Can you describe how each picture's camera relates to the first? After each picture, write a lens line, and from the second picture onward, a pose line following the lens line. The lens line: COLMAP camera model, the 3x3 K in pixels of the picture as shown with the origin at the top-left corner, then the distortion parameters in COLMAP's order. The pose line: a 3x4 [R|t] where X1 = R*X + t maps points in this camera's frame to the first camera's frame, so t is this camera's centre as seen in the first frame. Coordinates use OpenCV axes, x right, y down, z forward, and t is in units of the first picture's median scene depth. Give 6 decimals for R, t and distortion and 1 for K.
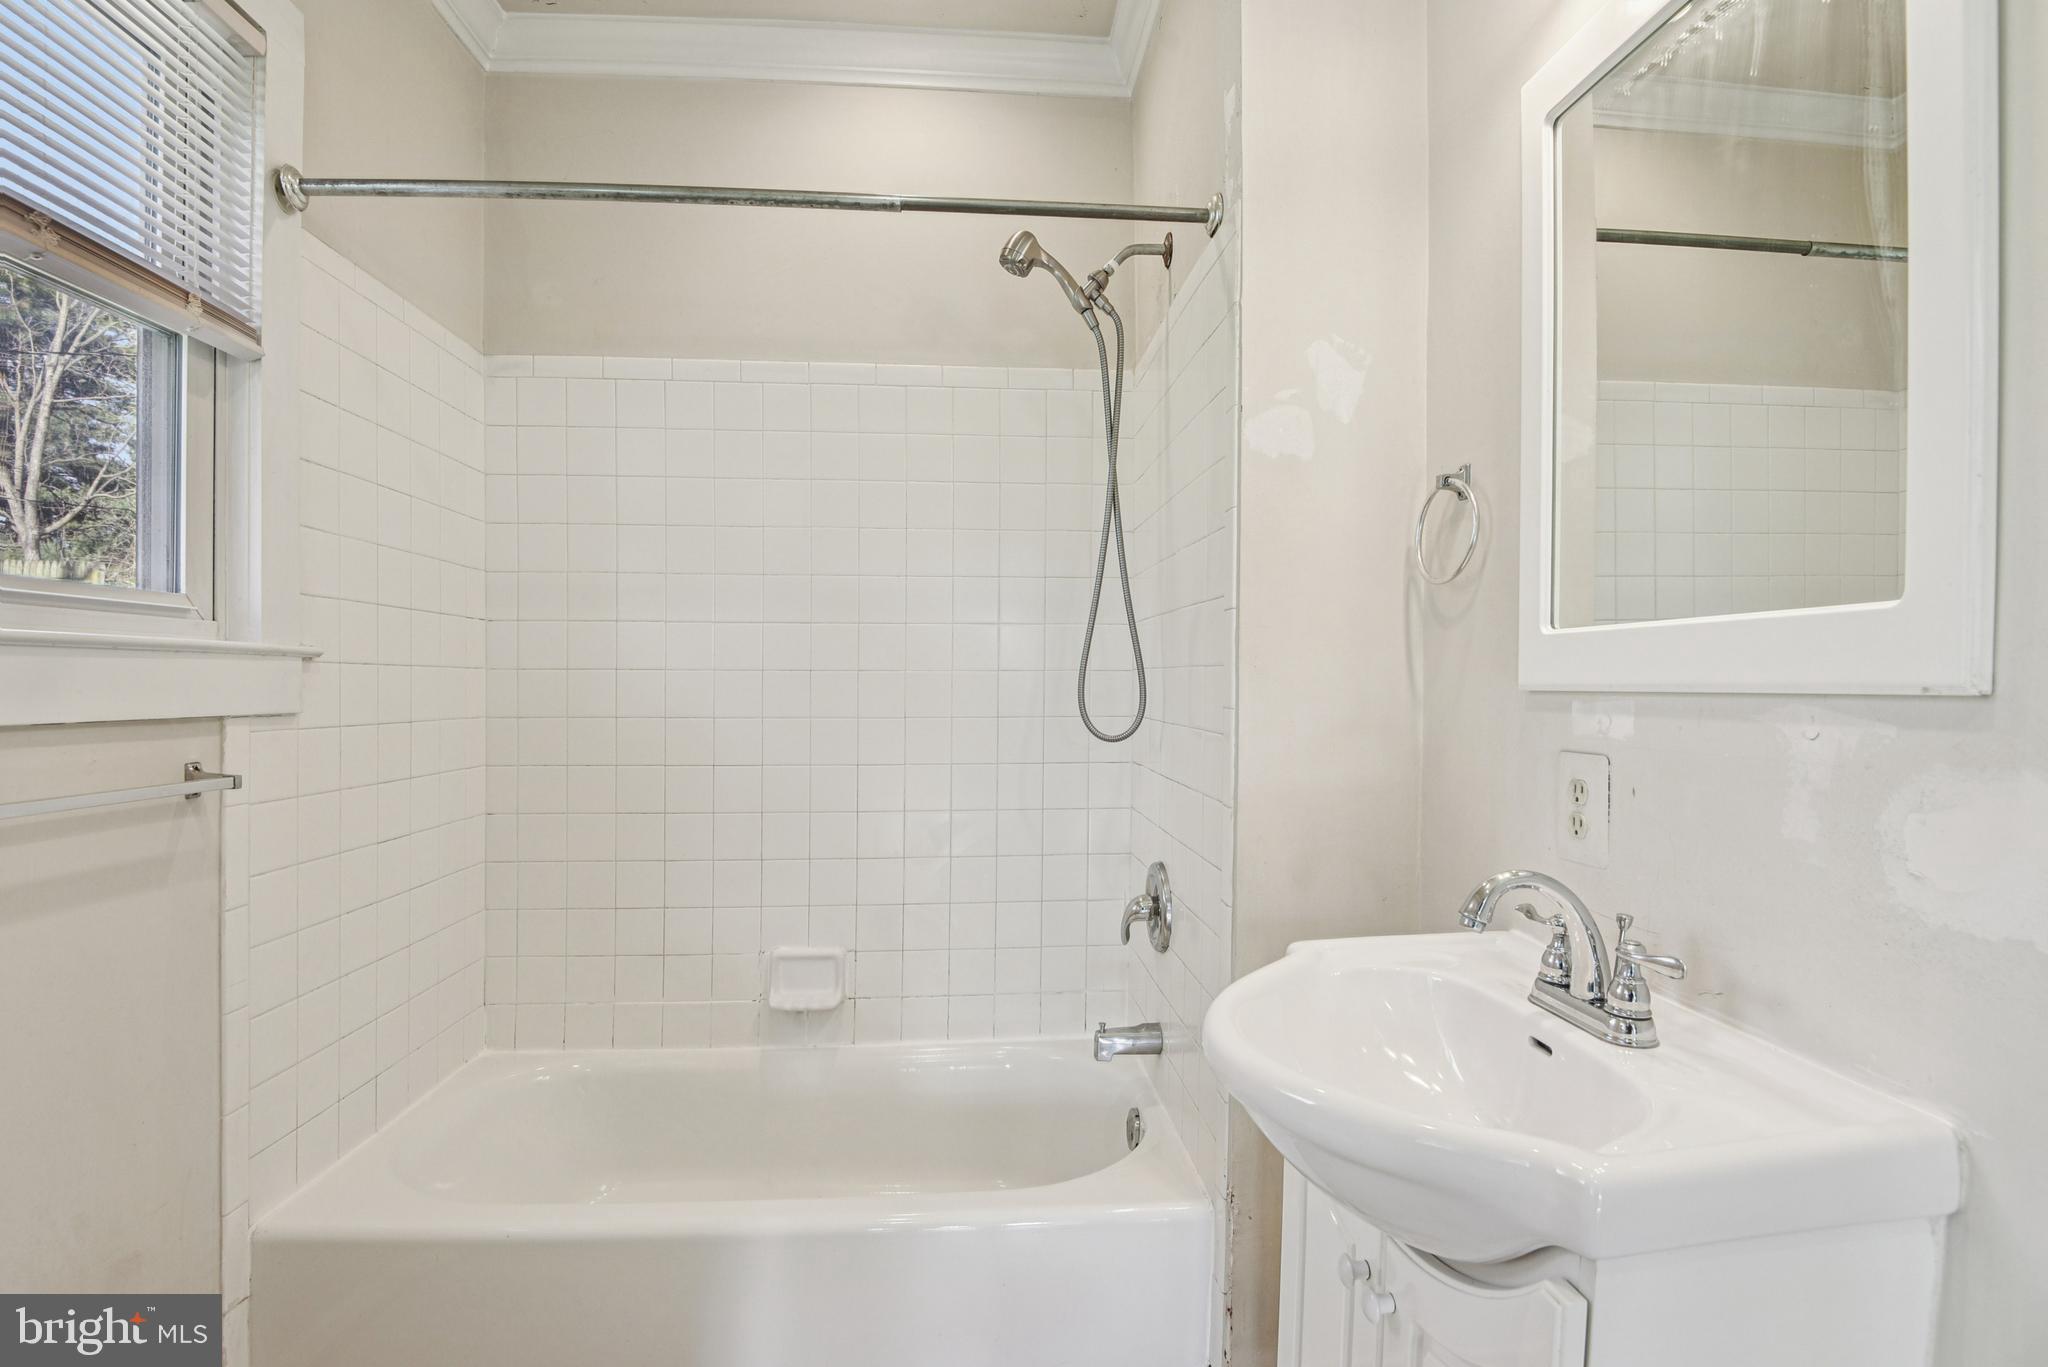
lens RADIAL K [[974.4, 0, 1025.5], [0, 974.4, 687.8], [0, 0, 1]] dist [-0.009631, -0.013227]
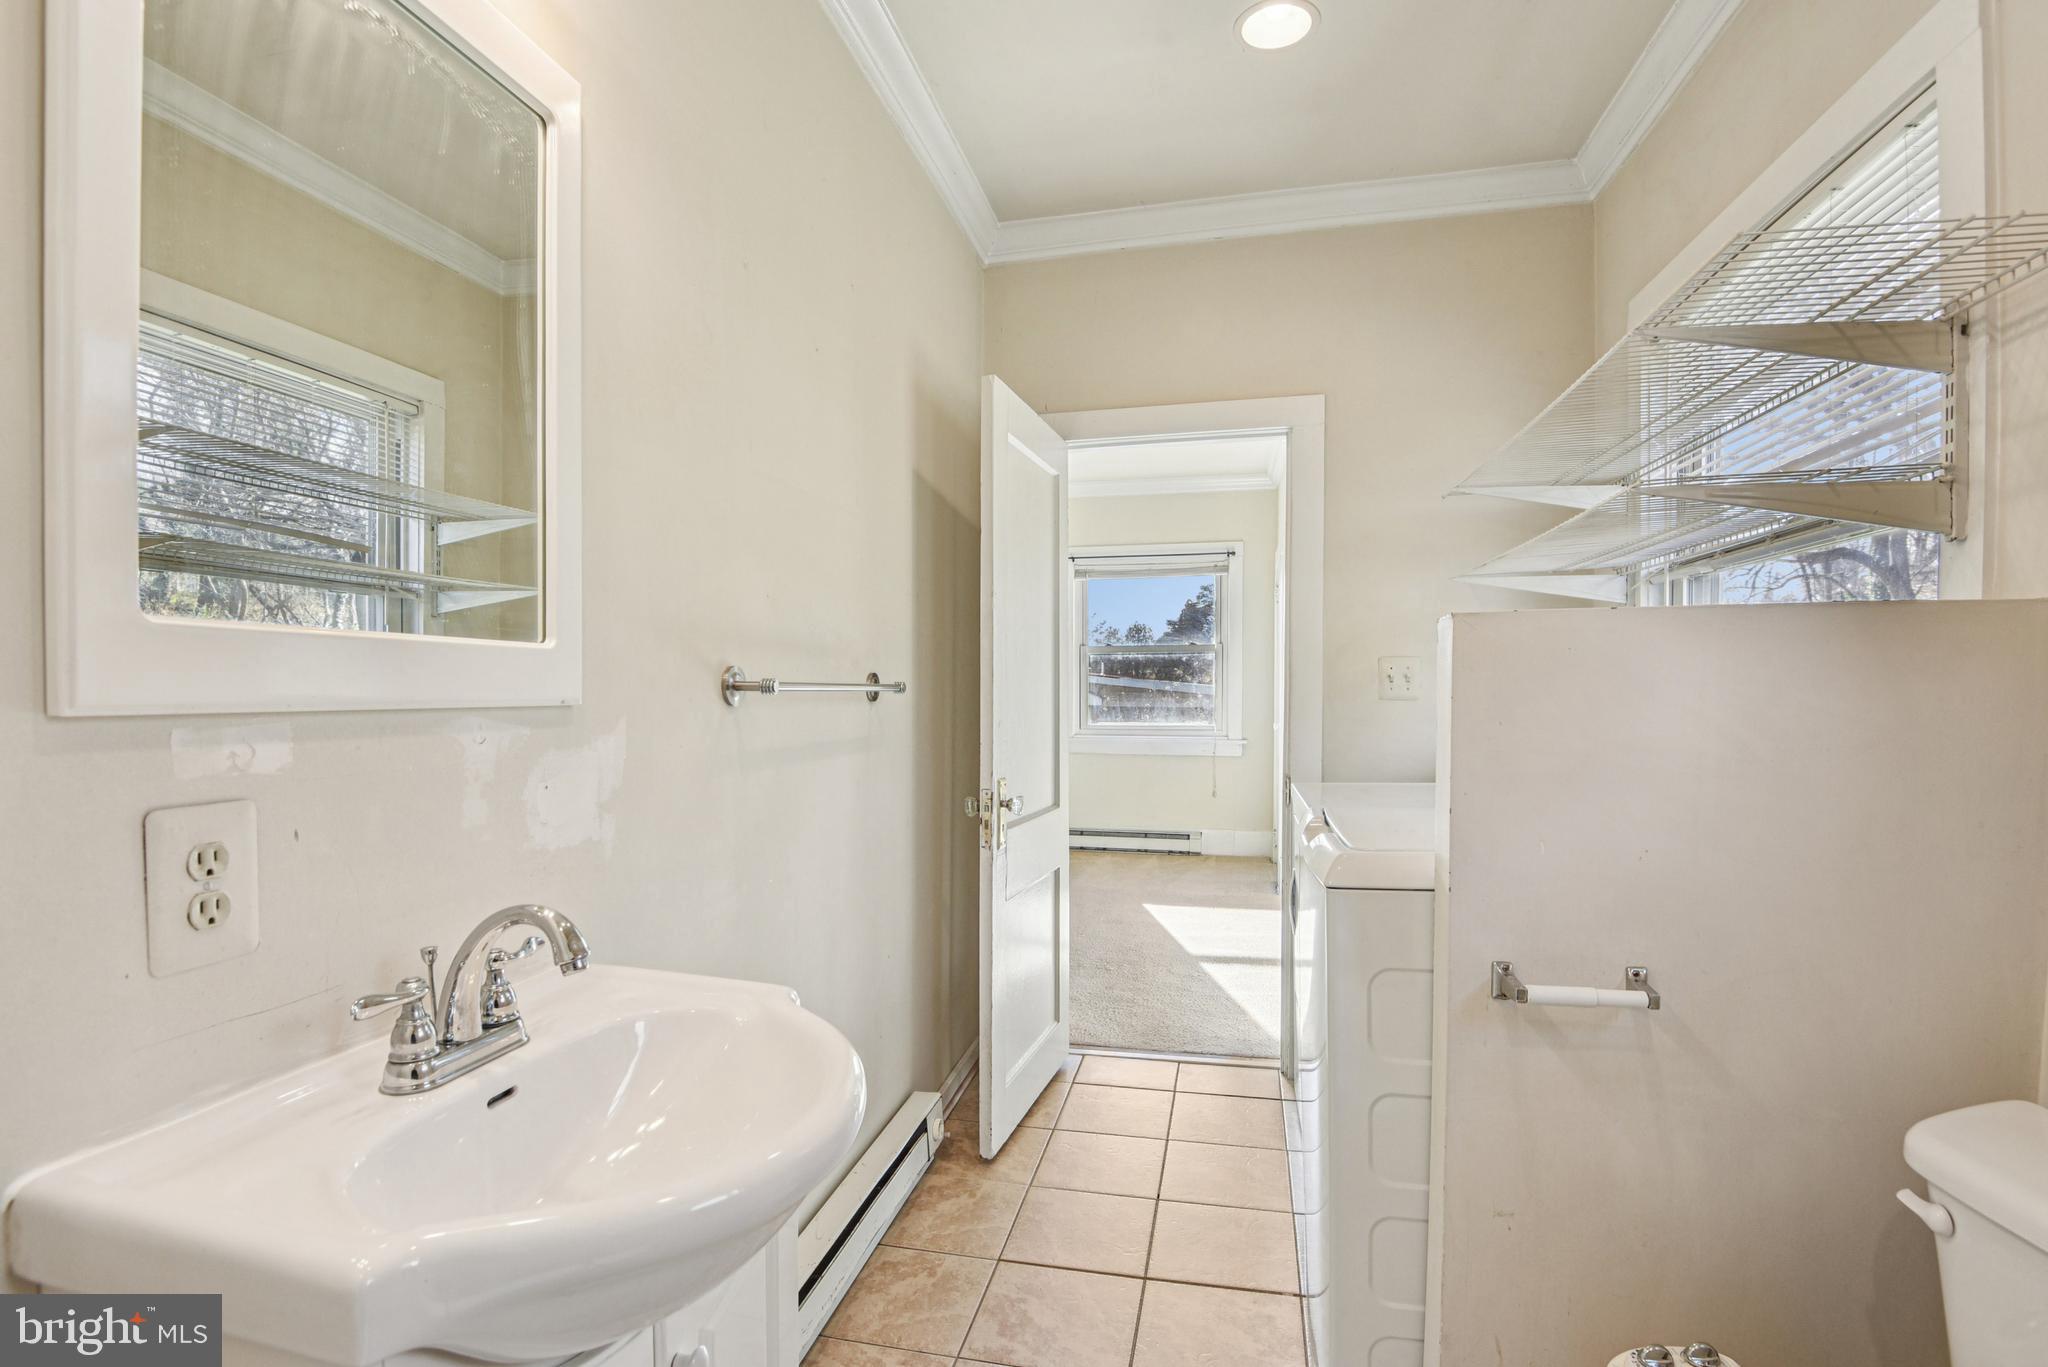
lens RADIAL K [[974.4, 0, 1030.5], [0, 974.4, 692.5], [0, 0, 1]] dist [-0.009631, -0.013227]
pose [[-0.955522, -0.009413, 0.294770, -0.154683], [-0.007205, 0.999937, 0.008574, -0.018347], [-0.294832, 0.006069, -0.955530, 1.255235]]
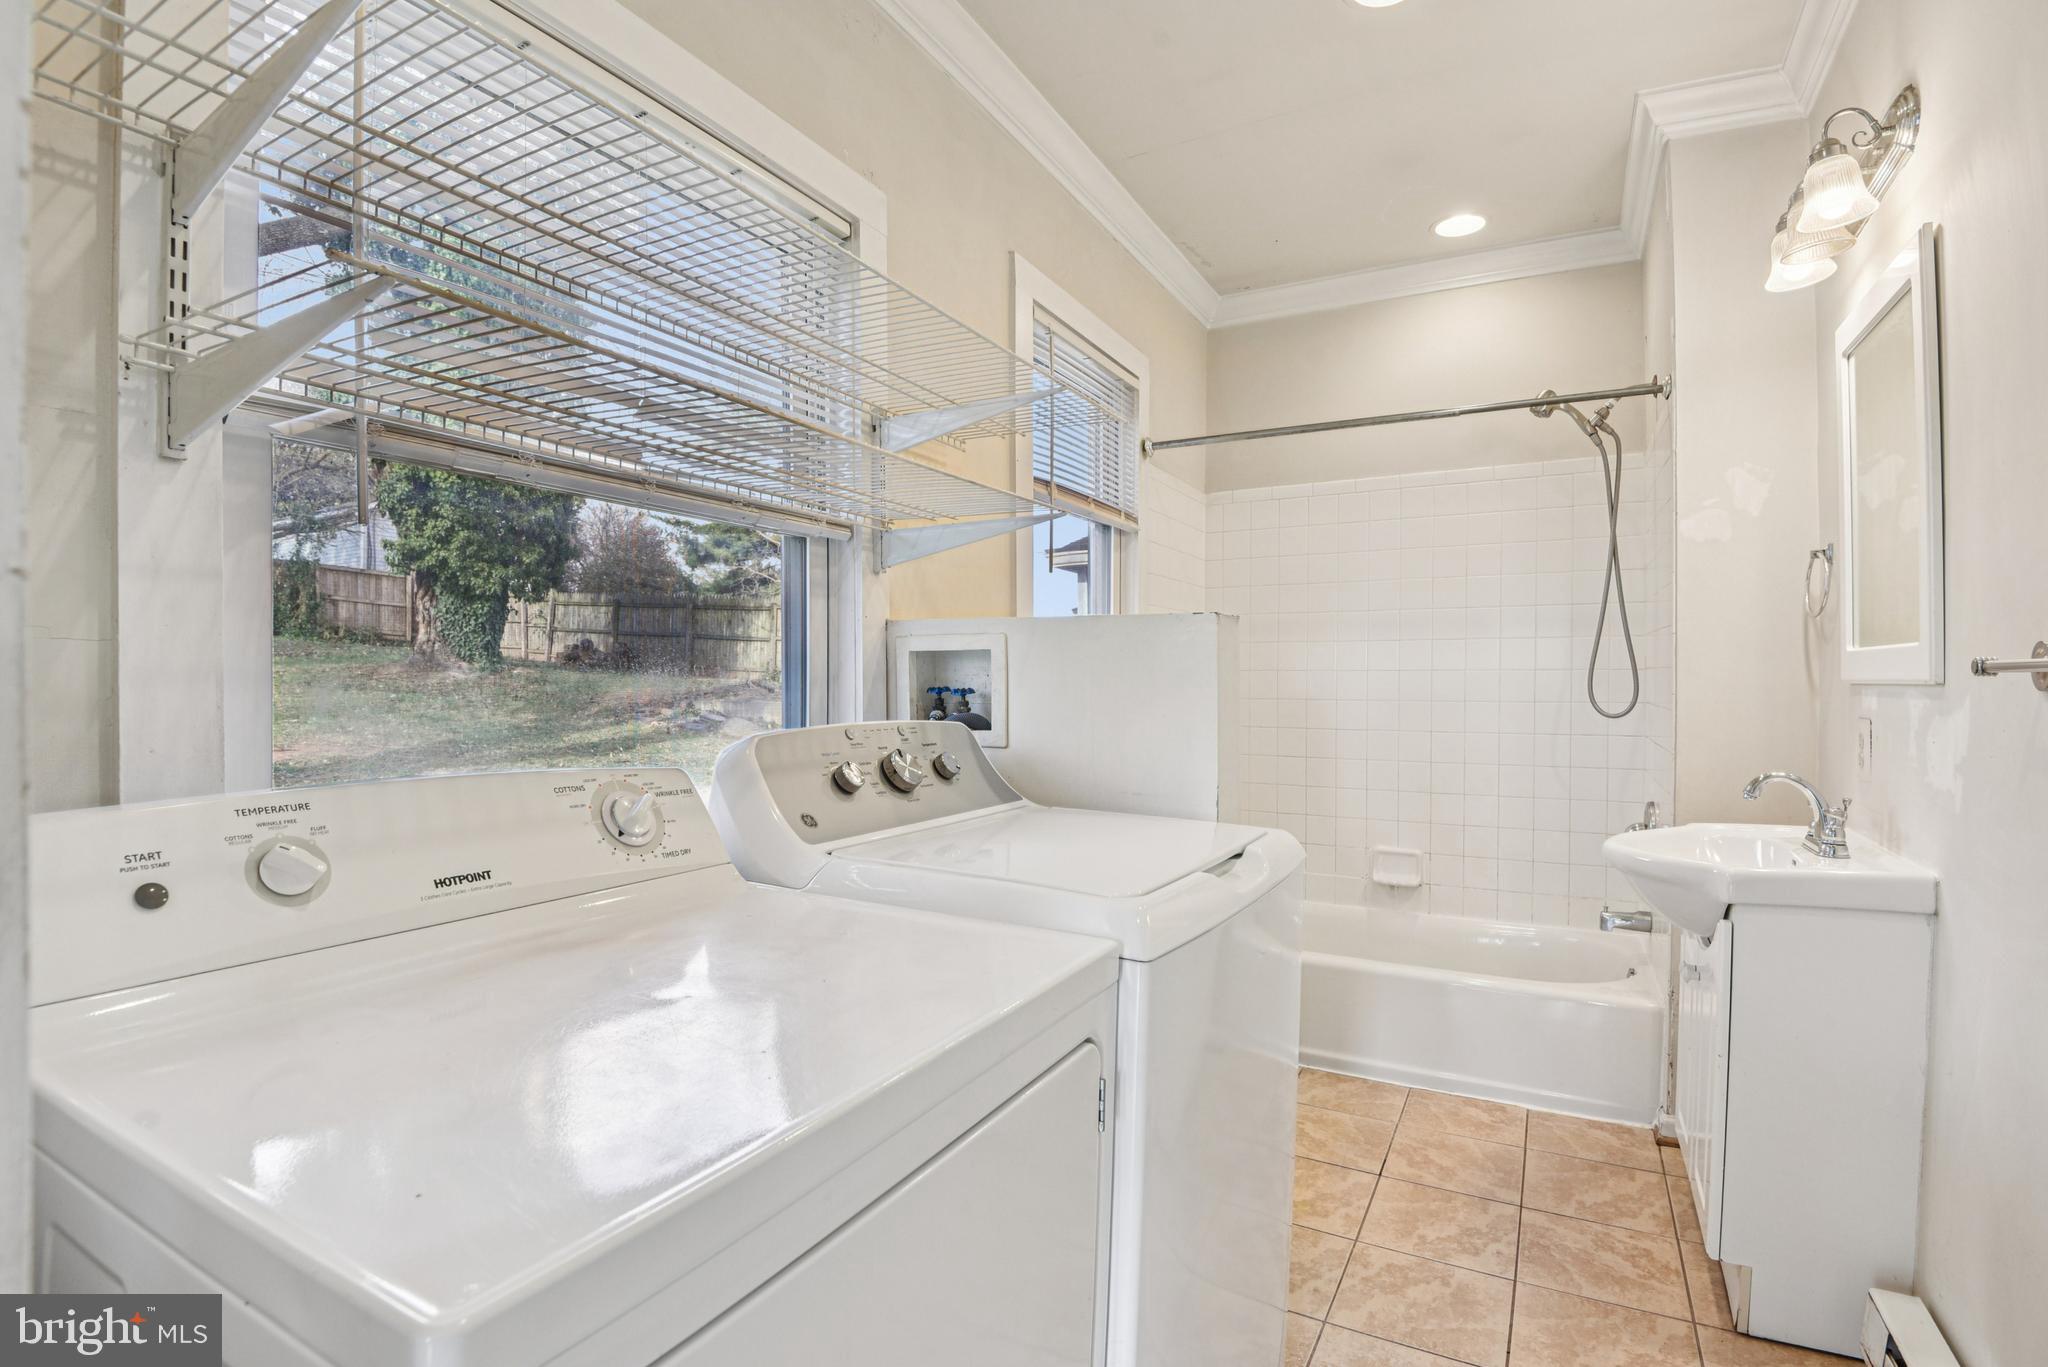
lens RADIAL K [[974.4, 0, 1007.9], [0, 974.4, 683.3], [0, 0, 1]] dist [-0.009631, -0.013227]
pose [[0.833466, 0.000748, -0.552571, 0.203495], [-0.000533, 1.000000, 0.000550, 0.002748], [0.552571, -0.000164, 0.833466, -1.129463]]
